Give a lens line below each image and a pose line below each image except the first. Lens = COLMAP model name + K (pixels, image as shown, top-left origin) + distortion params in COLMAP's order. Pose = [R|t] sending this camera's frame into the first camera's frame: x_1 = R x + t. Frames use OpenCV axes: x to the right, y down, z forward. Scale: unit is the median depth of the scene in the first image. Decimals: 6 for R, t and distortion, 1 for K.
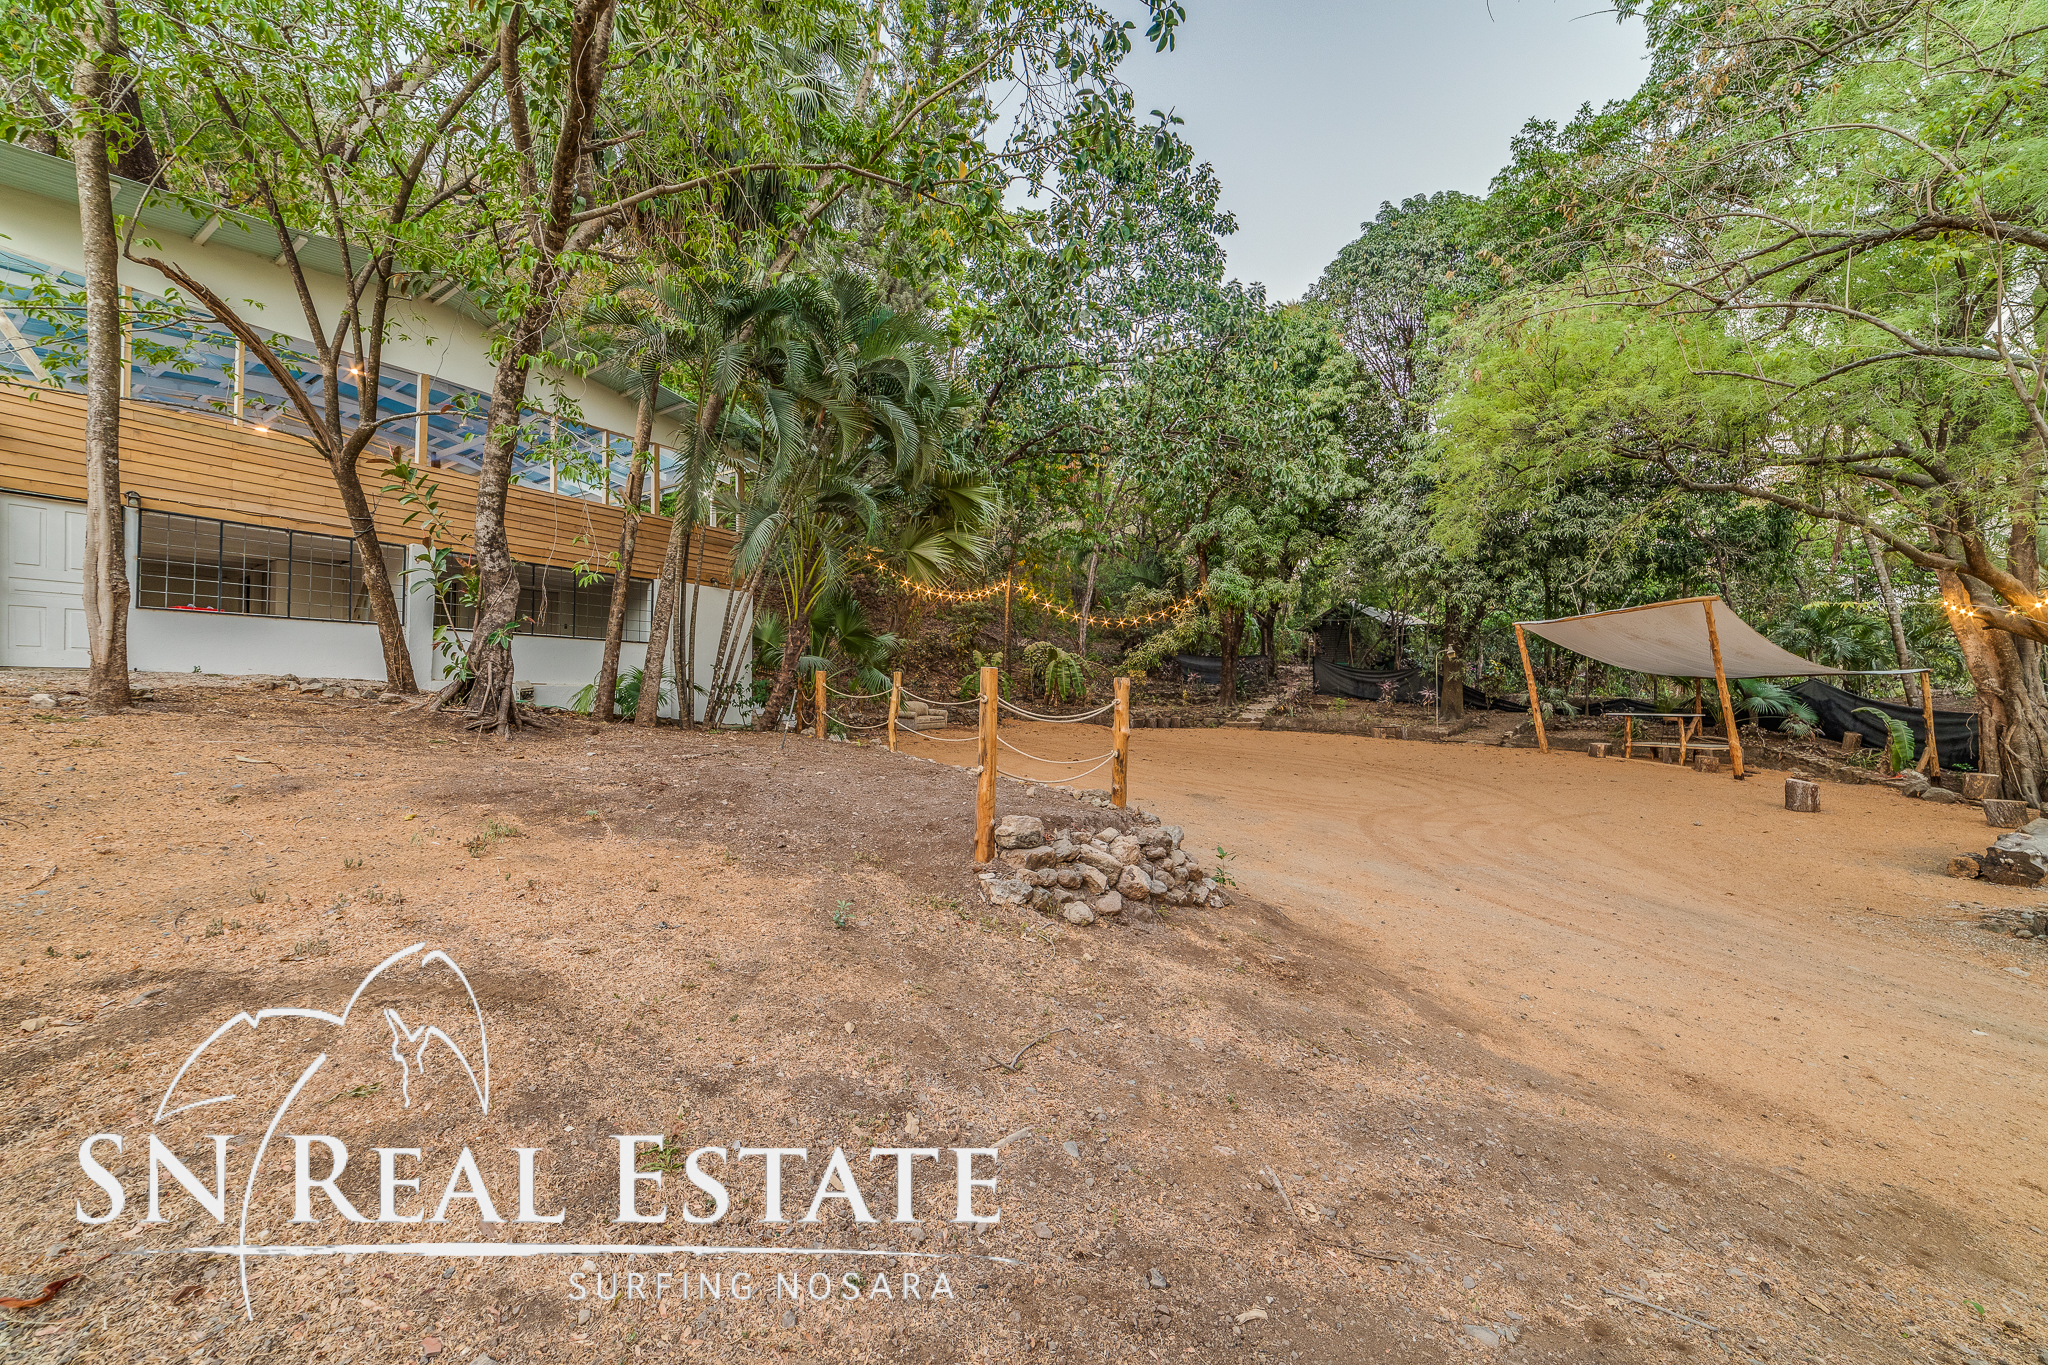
lens RADIAL K [[811.0, 0, 1026.6], [0, 811.0, 684.0], [0, 0, 1]] dist [-0.090000, 0.036606]
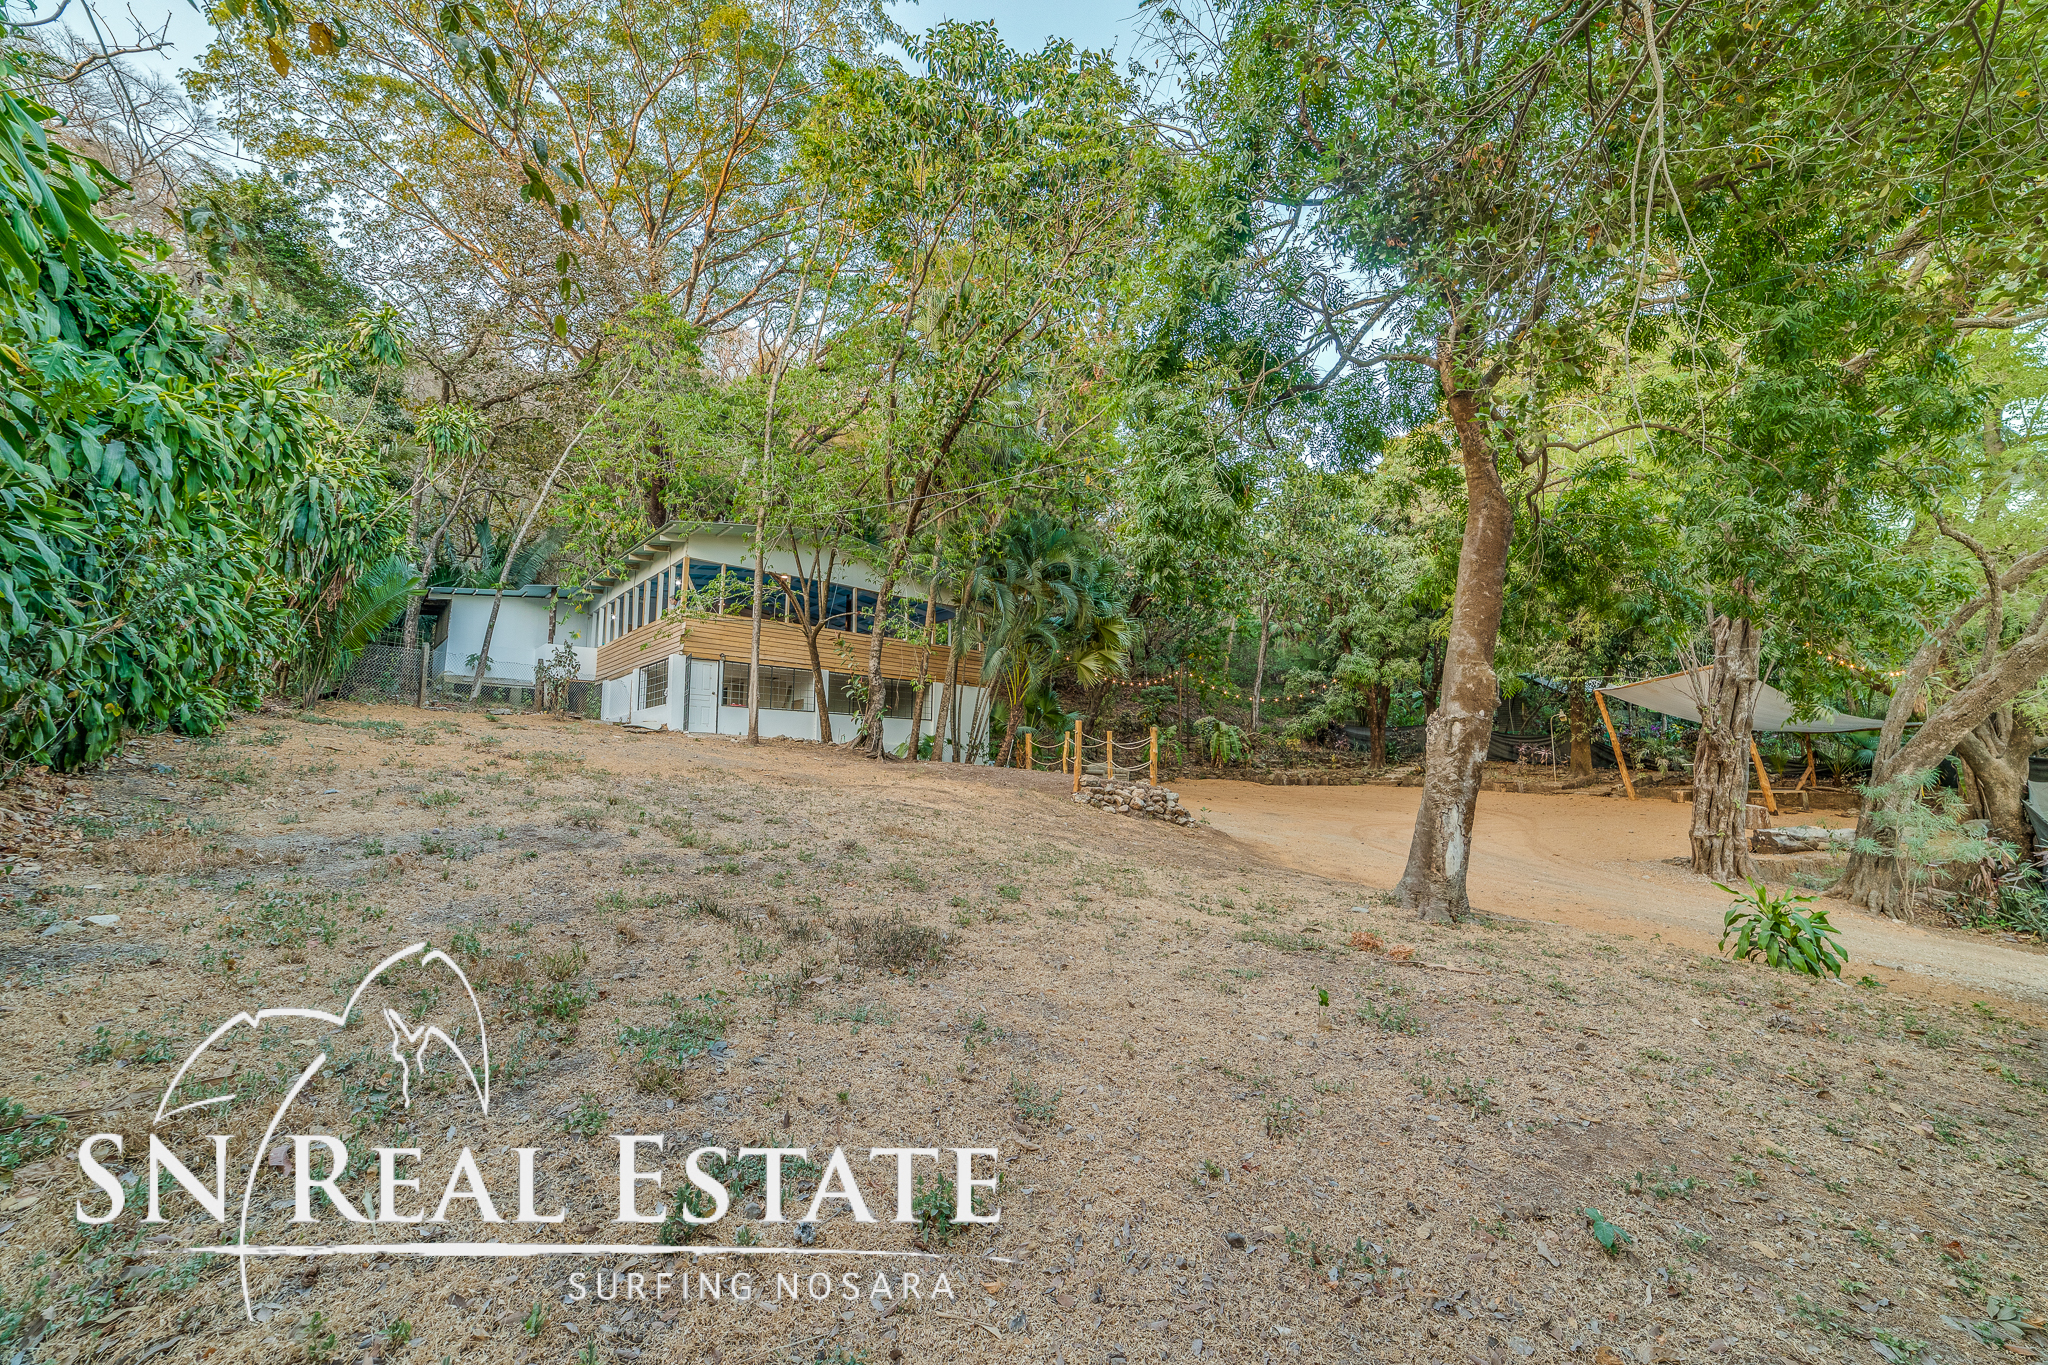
lens RADIAL K [[811.0, 0, 1026.6], [0, 811.0, 684.0], [0, 0, 1]] dist [-0.090000, 0.036606]
pose [[0.962124, -0.032999, -0.270607, 0.208044], [0.005629, 0.994840, -0.101301, 0.052268], [0.272554, 0.095941, 0.957345, -0.656961]]
